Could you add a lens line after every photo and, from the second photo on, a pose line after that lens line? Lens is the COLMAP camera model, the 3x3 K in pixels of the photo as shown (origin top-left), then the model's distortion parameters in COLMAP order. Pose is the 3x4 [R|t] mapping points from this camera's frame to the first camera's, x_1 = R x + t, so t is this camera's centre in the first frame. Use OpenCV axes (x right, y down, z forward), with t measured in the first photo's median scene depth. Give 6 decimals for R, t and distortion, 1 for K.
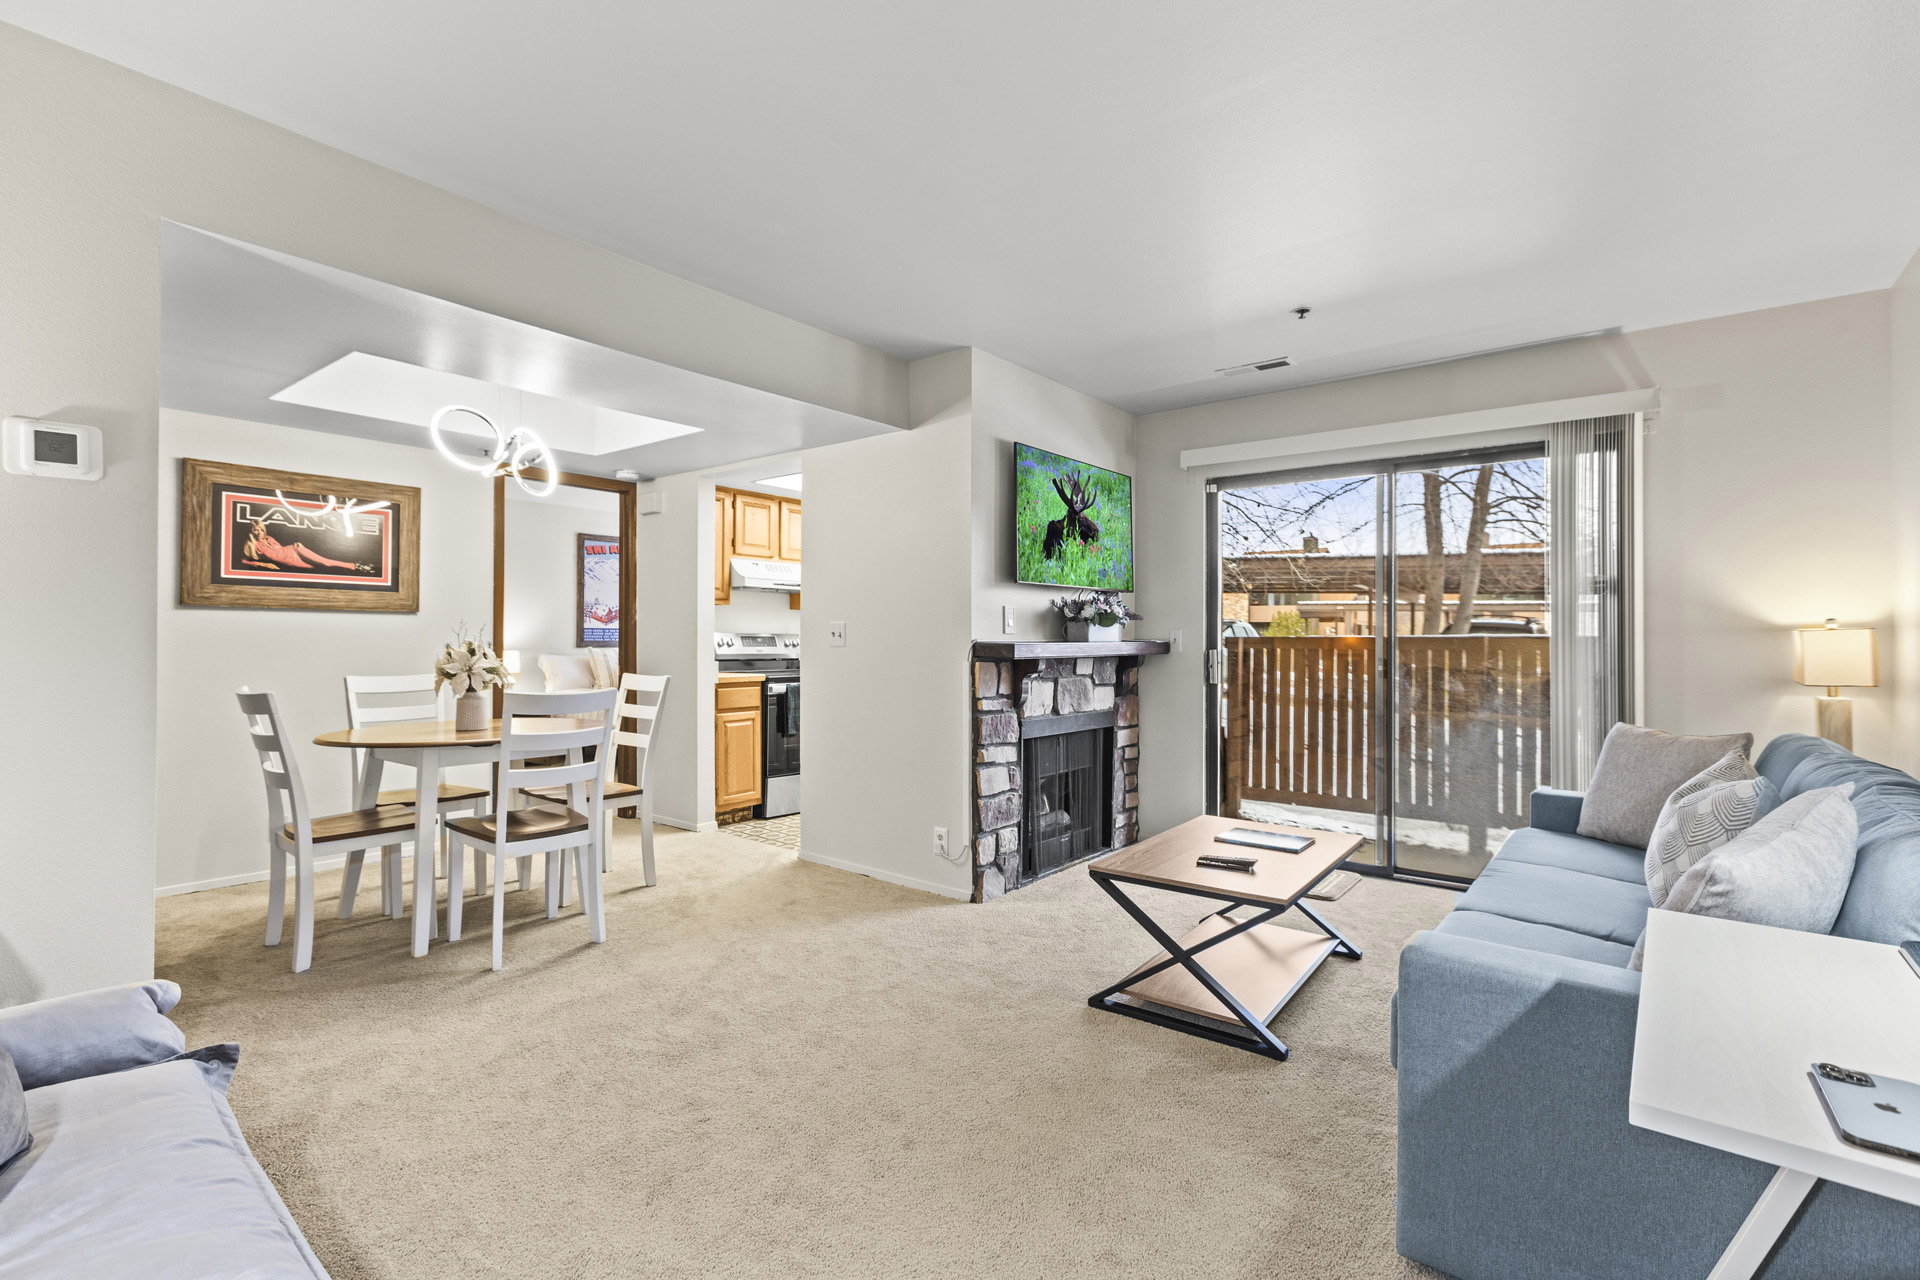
lens RADIAL K [[885.0, 0, 948.0], [0, 885.0, 629.7], [0, 0, 1]] dist [0.004415, 0.000244]
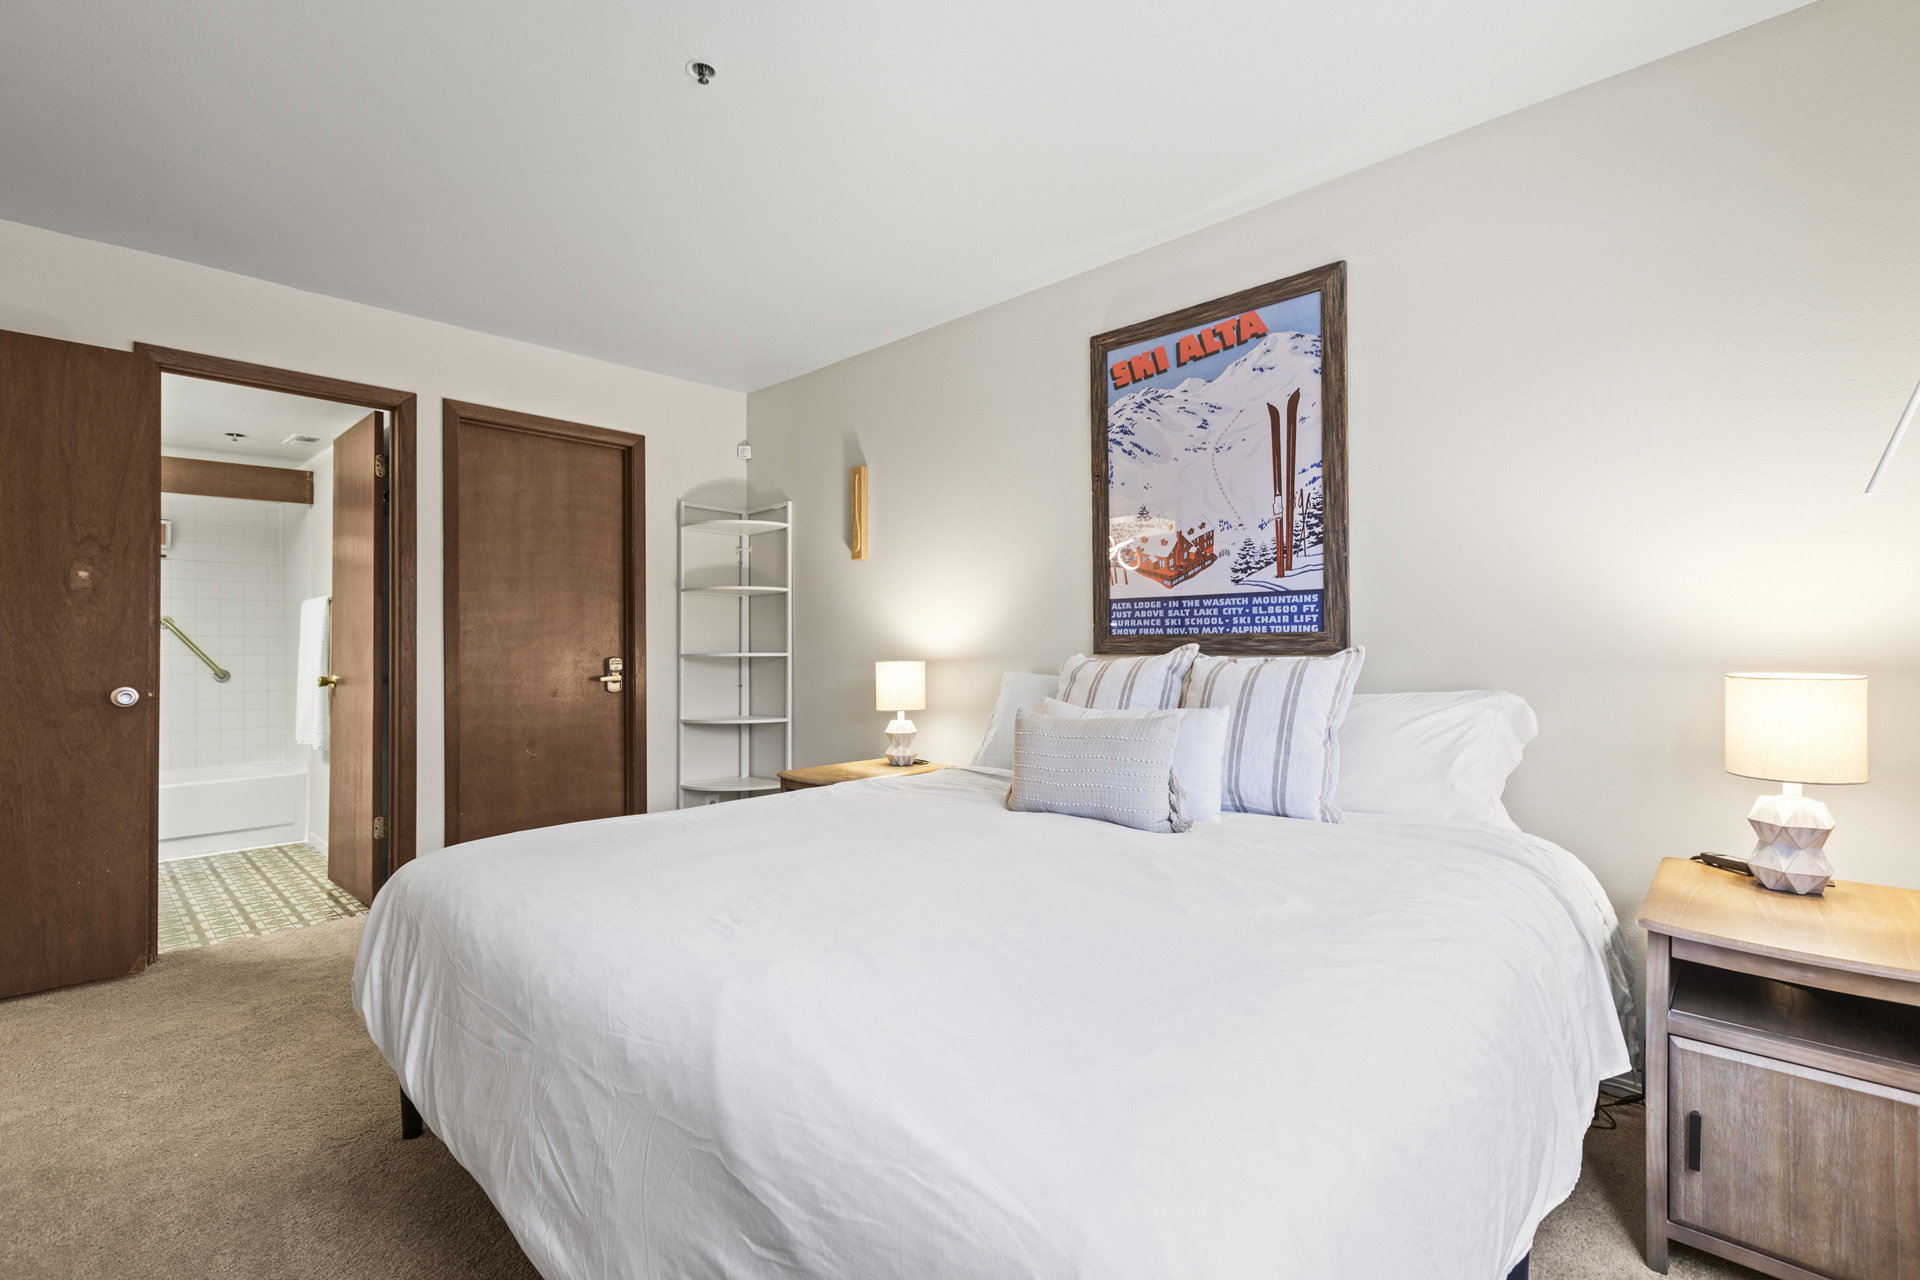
lens RADIAL K [[885.0, 0, 960.0], [0, 885.0, 632.7], [0, 0, 1]] dist [0.004415, 0.000244]
pose [[-0.067752, -0.022303, -0.997453, -0.113053], [0.014656, 0.999620, -0.023347, 0.038003], [0.997595, -0.016201, -0.067400, 1.957717]]
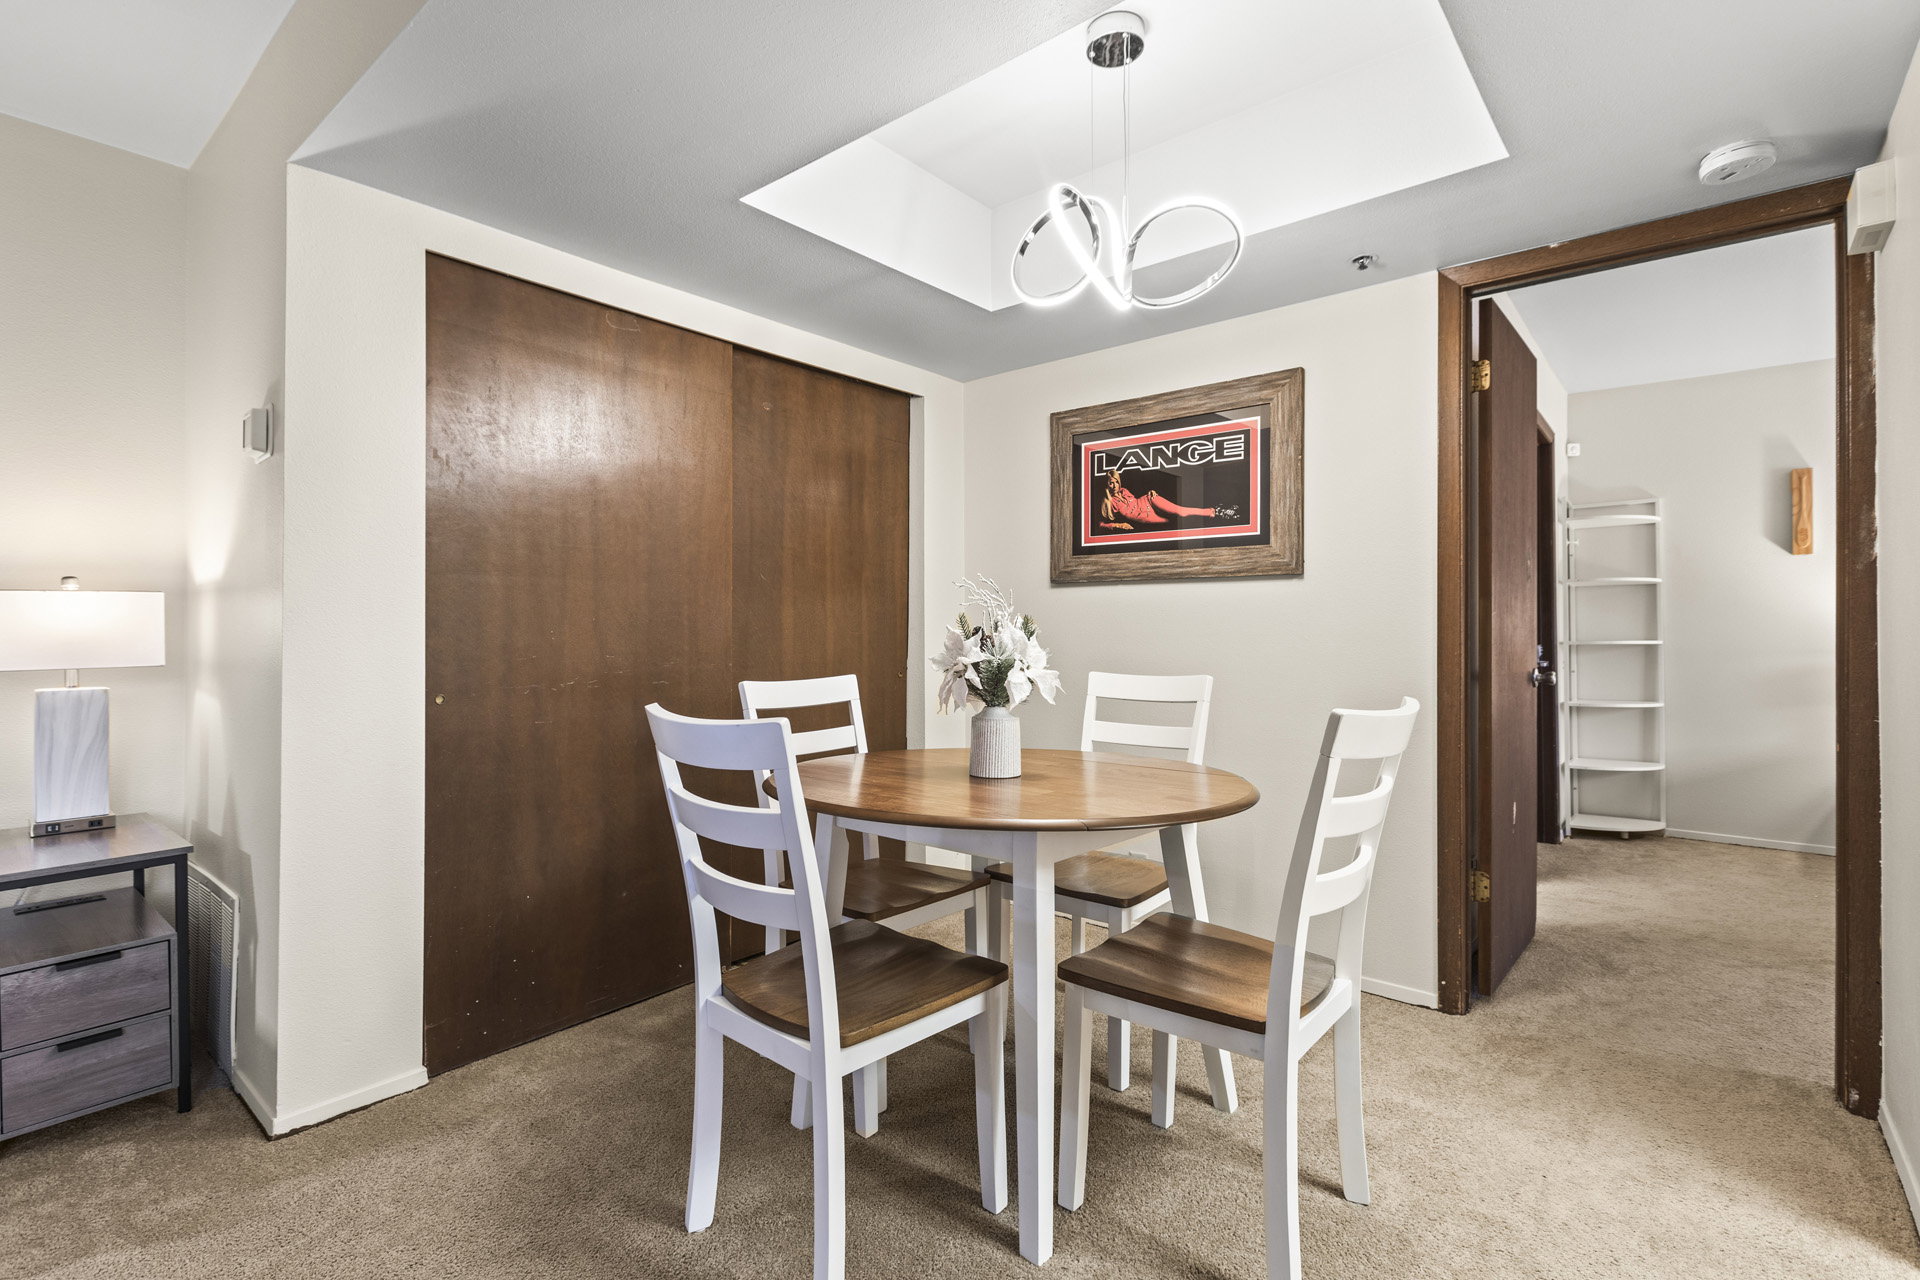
lens RADIAL K [[885.0, 0, 951.1], [0, 885.0, 638.7], [0, 0, 1]] dist [0.004415, 0.000244]
pose [[-0.010291, 0.001355, -0.999946, 0.012011], [0.008526, 0.999963, 0.001267, 0.023267], [0.999911, -0.008513, -0.010302, 0.816819]]
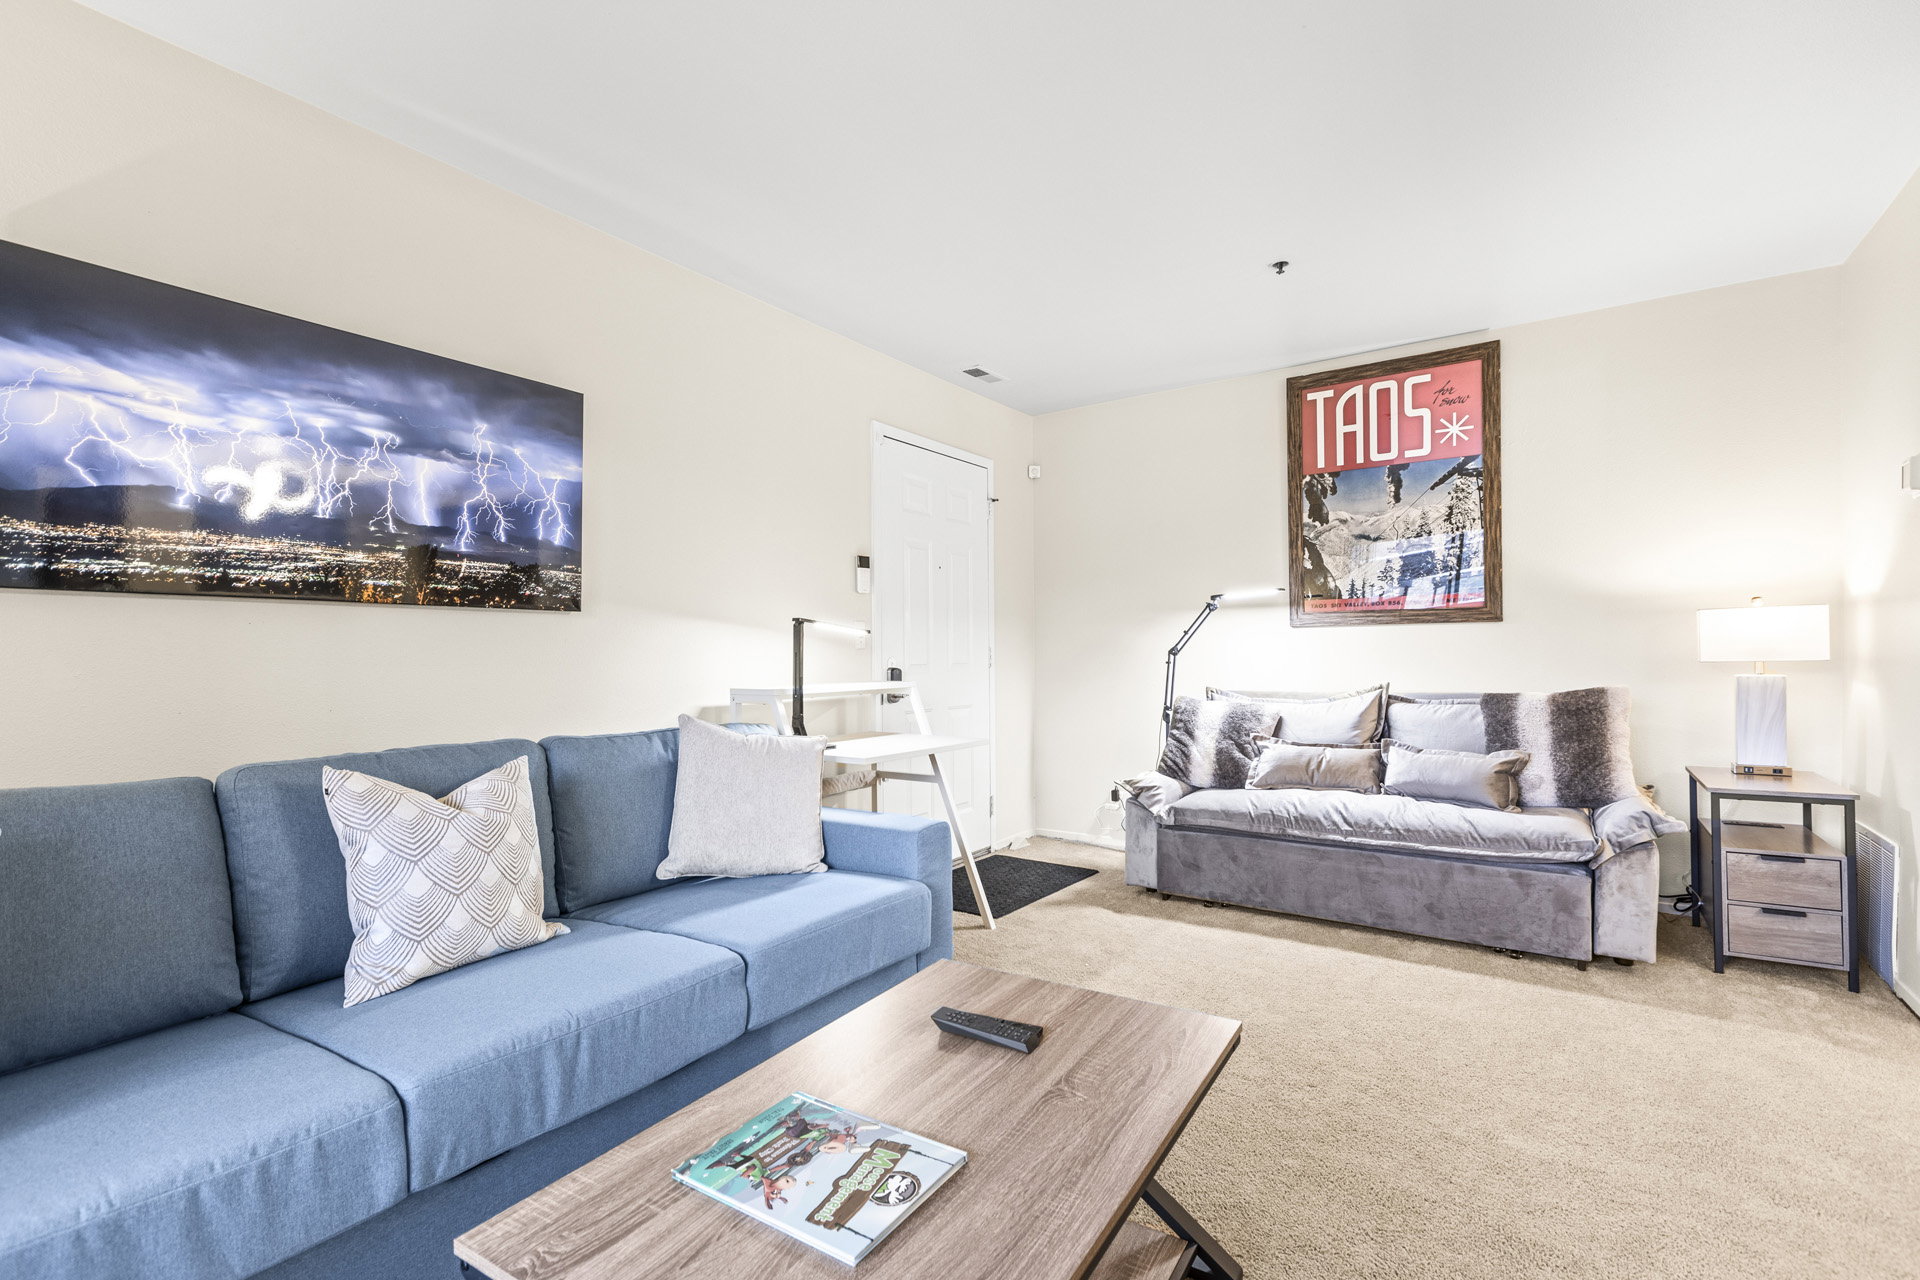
lens RADIAL K [[885.0, 0, 953.8], [0, 885.0, 652.8], [0, 0, 1]] dist [0.004415, 0.000244]
pose [[-0.995583, 0.009306, -0.093425, 0.237717], [0.009672, 0.999947, -0.003460, 0.025927], [0.093388, -0.004348, -0.995620, 0.973933]]
